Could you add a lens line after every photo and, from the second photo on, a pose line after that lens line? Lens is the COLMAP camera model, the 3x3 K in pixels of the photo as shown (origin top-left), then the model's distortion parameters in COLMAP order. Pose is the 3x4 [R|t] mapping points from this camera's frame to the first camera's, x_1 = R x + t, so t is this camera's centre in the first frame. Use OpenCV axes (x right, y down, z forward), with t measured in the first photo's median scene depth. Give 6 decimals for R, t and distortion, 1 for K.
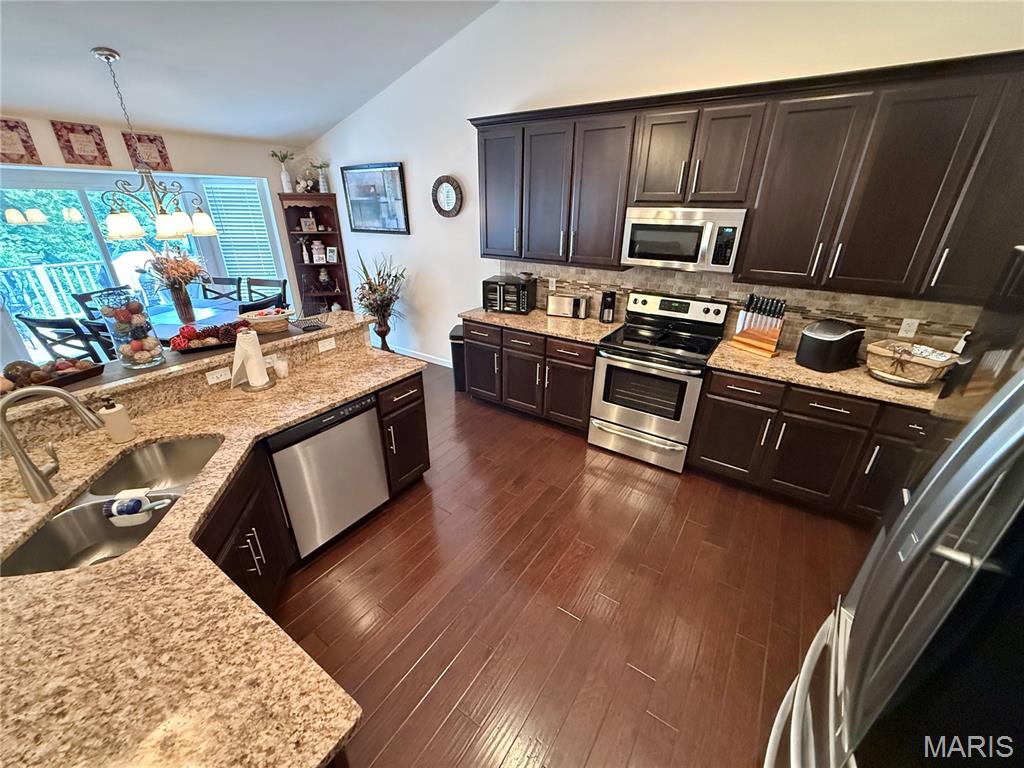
lens RADIAL K [[412.6, 0, 513.4], [0, 412.6, 381.3], [0, 0, 1]] dist [0.002459, 0.000264]
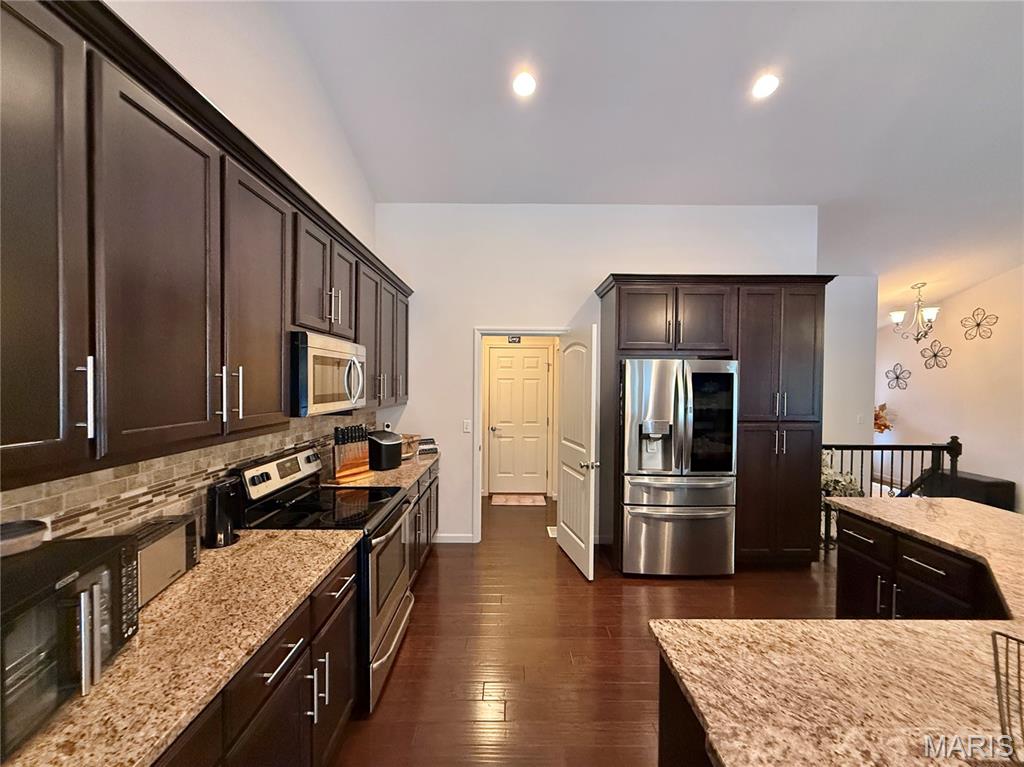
lens RADIAL K [[412.6, 0, 509.1], [0, 412.6, 388.7], [0, 0, 1]] dist [0.002459, 0.000264]
pose [[-0.561110, -0.026325, 0.827323, -0.364772], [0.320267, 0.914744, 0.246319, -0.326936], [-0.763272, 0.403176, -0.504841, 0.927501]]
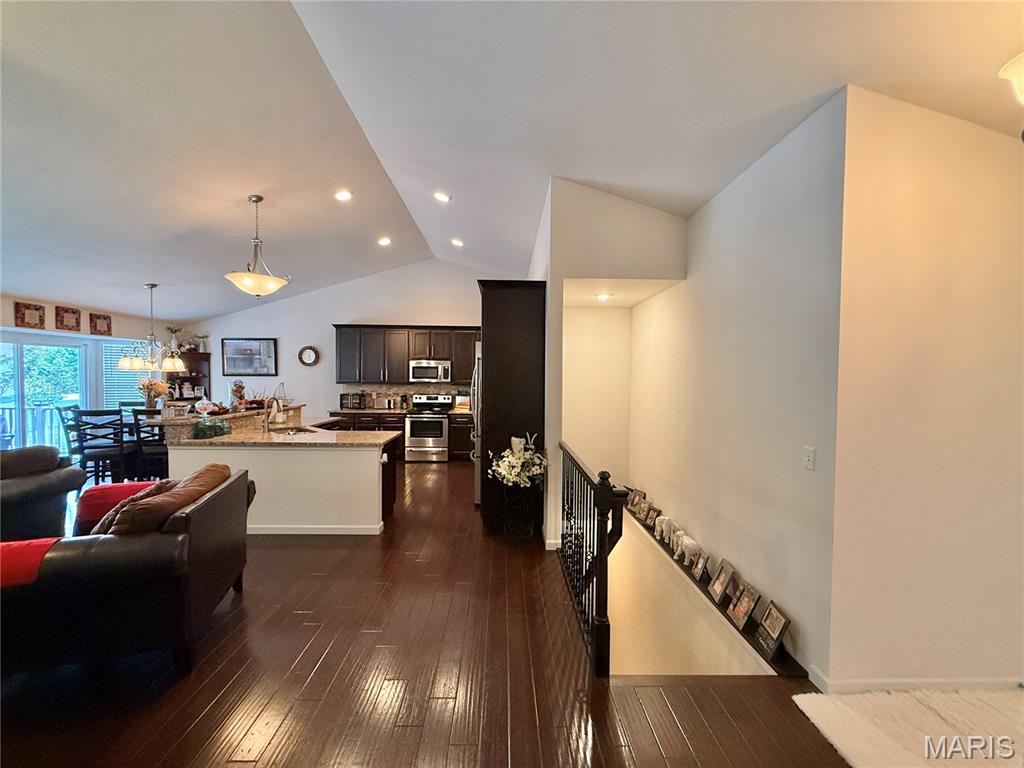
lens RADIAL K [[412.6, 0, 511.7], [0, 412.6, 387.3], [0, 0, 1]] dist [0.002459, 0.000264]
pose [[0.822859, -0.013333, 0.568089, -0.560825], [0.221558, 0.928132, -0.299136, 0.543497], [-0.523274, 0.372011, 0.766676, -1.050037]]
